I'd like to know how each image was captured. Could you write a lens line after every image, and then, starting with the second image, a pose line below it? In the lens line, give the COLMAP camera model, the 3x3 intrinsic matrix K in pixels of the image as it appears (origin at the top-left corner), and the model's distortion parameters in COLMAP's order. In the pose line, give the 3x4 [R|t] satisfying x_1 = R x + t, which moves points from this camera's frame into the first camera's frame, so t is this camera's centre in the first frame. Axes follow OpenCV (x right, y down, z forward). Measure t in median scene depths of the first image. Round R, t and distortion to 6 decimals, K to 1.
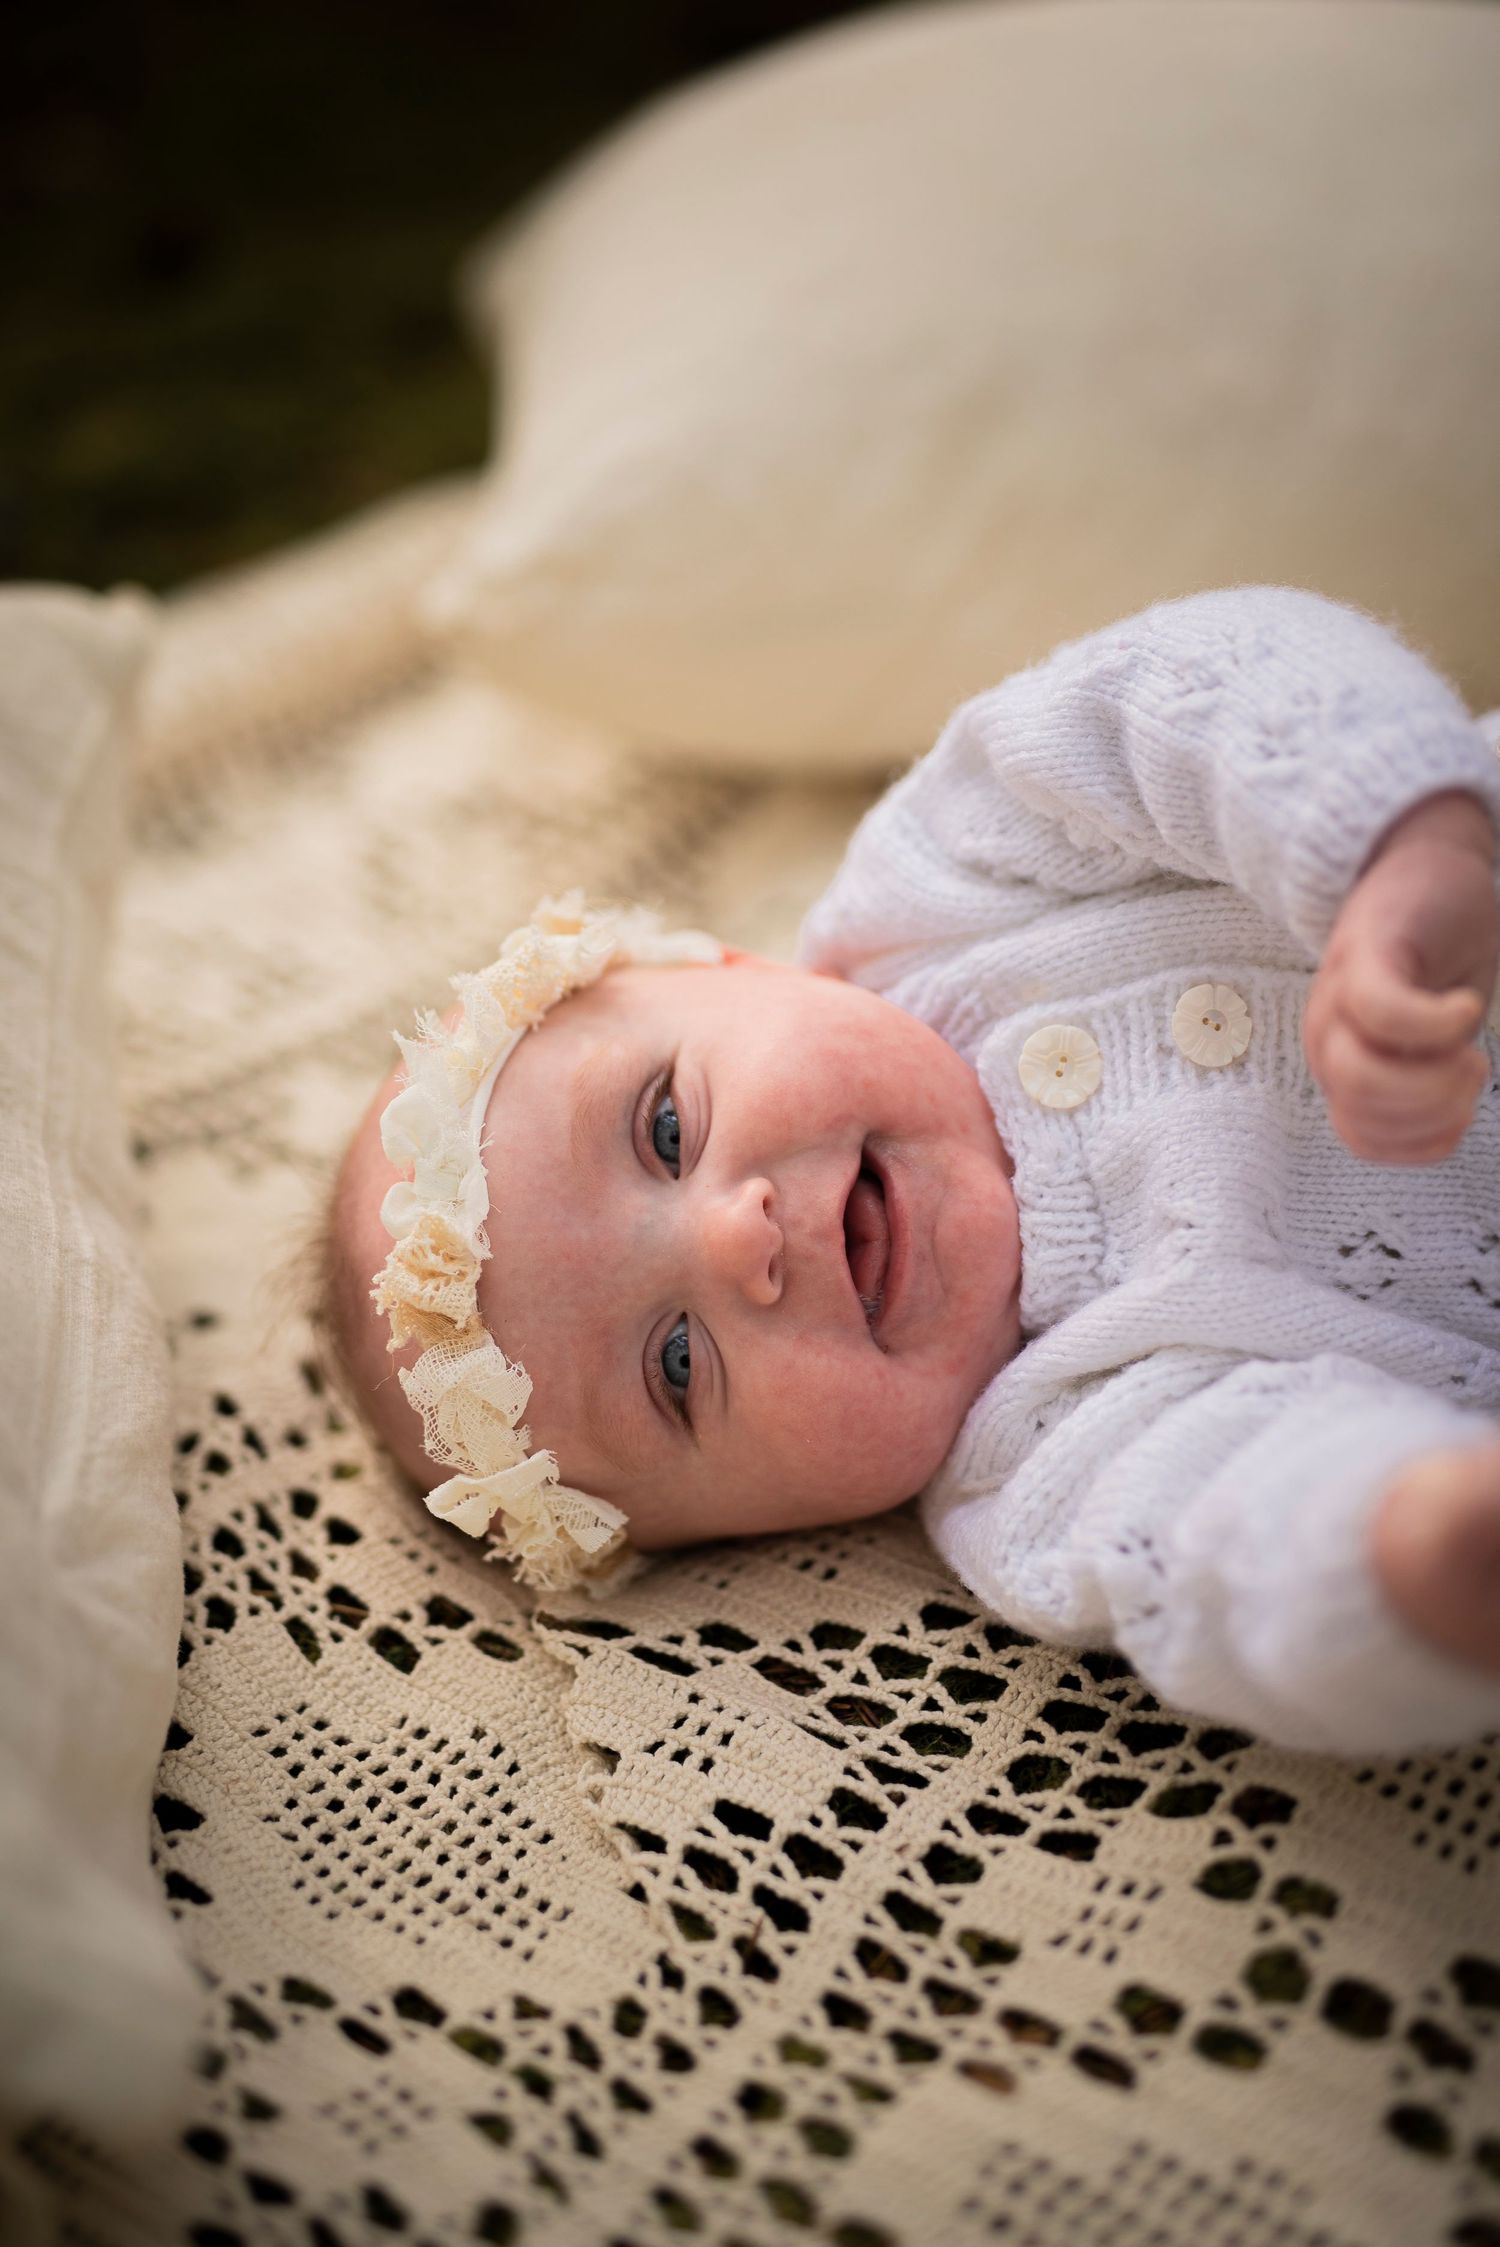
lens RADIAL K [[3245.7, 0, 750.0], [0, 3245.7, 1123.5], [0, 0, 1]] dist [0.090649, -0.160927]
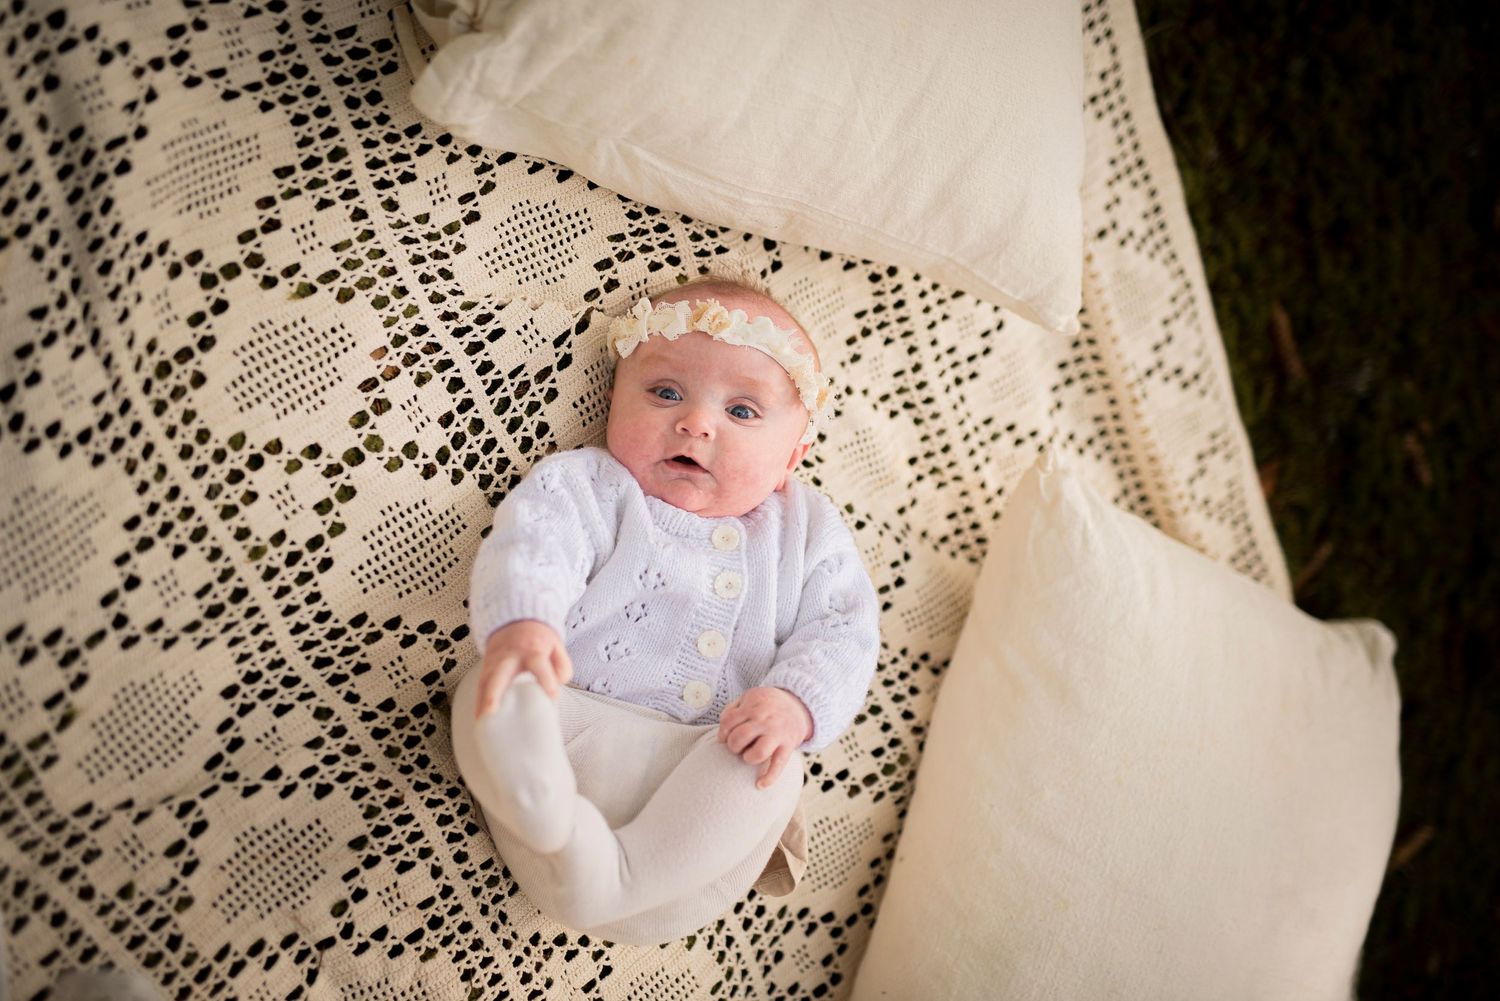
lens RADIAL K [[2166.7, 0, 750.0], [0, 2166.7, 500.5], [0, 0, 1]] dist [0.090649, -0.160927]
pose [[-0.356086, 0.925774, -0.127067, 0.331891], [-0.873836, -0.281716, 0.396293, -0.898131], [0.331080, 0.252150, 0.909289, -0.816702]]
